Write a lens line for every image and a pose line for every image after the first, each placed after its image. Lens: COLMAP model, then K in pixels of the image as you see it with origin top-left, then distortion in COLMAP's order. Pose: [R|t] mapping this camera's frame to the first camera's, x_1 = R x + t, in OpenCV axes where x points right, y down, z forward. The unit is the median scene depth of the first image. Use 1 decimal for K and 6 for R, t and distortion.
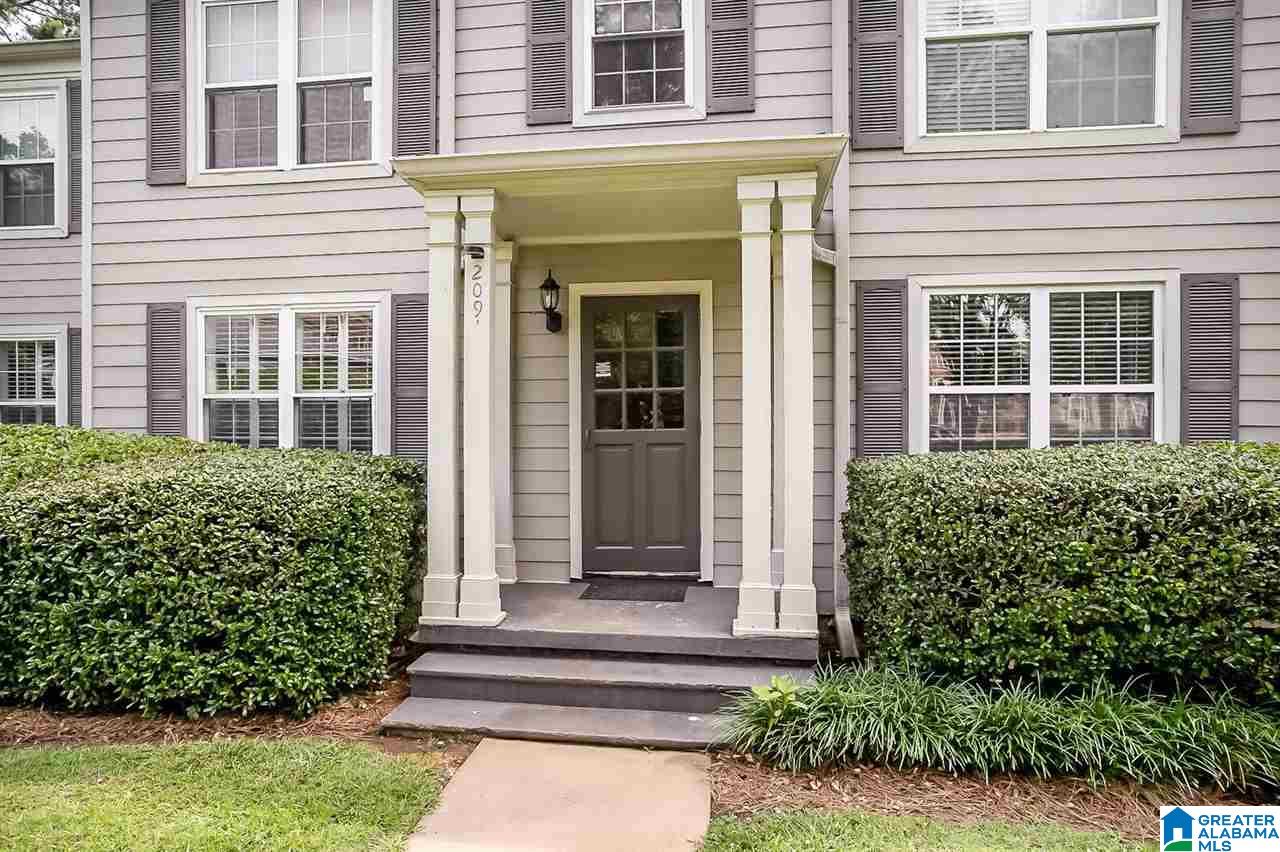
lens RADIAL K [[671.3, 0, 638.8], [0, 671.3, 429.1], [0, 0, 1]] dist [-0.011176, 0.003970]
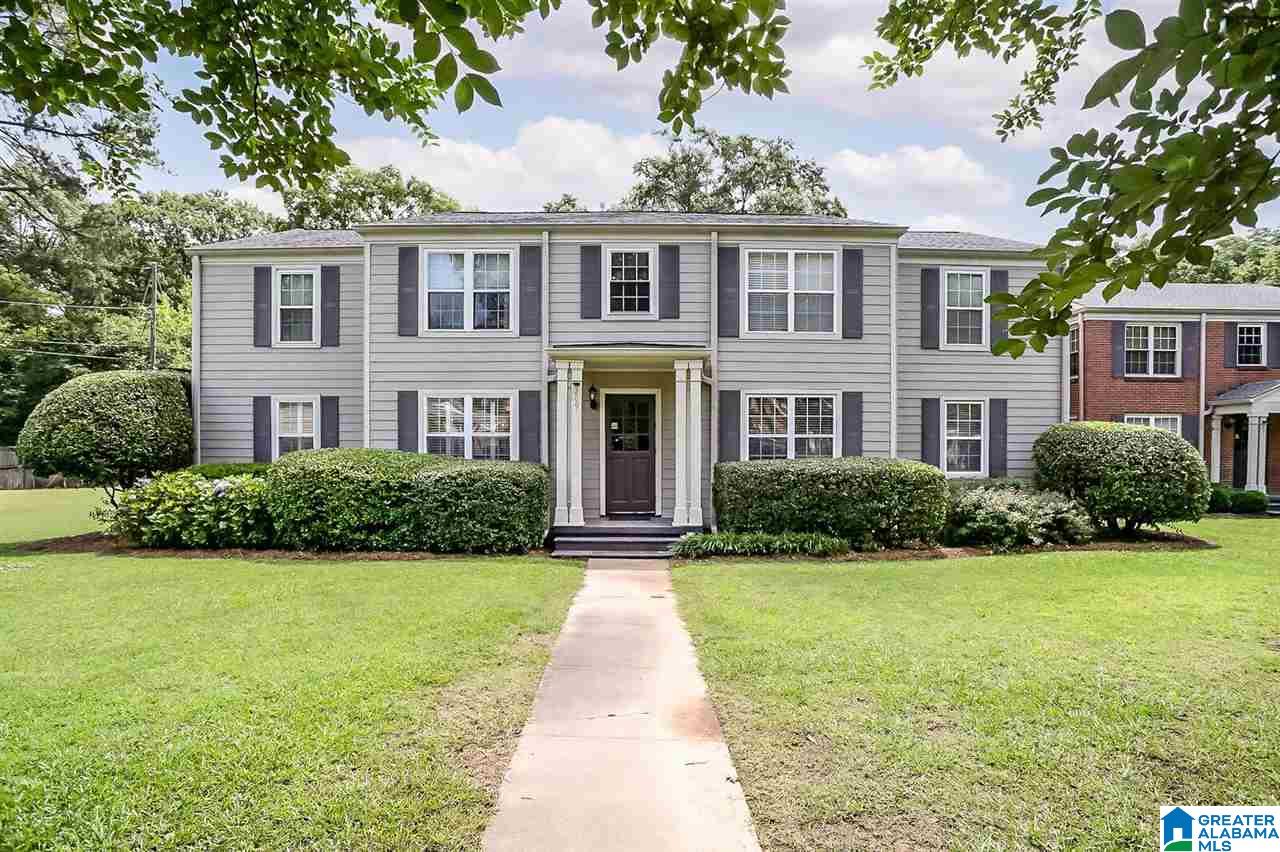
lens RADIAL K [[646.7, 0, 640.3], [0, 646.7, 450.7], [0, 0, 1]] dist [-0.048682, 0.011292]
pose [[0.989956, 0.003175, 0.141338, -0.307001], [-0.004156, 0.999969, 0.006646, -0.017172], [-0.141313, -0.007167, 0.989939, -1.346236]]
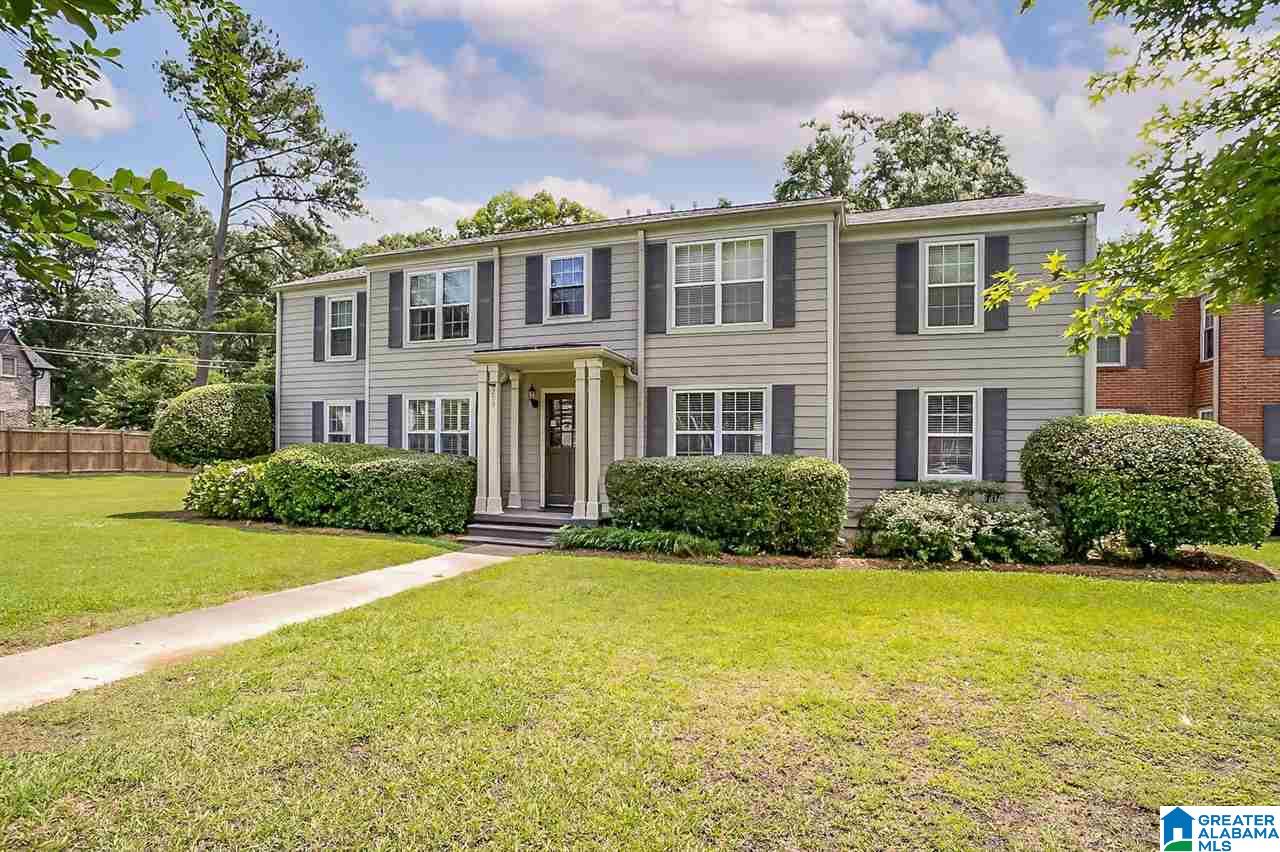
lens RADIAL K [[646.7, 0, 661.1], [0, 646.7, 448.2], [0, 0, 1]] dist [-0.048682, 0.011292]
pose [[0.978885, 0.010748, -0.204129, 0.898836], [-0.010639, 0.999942, 0.001634, -0.003469], [0.204135, 0.000572, 0.978943, -1.358938]]
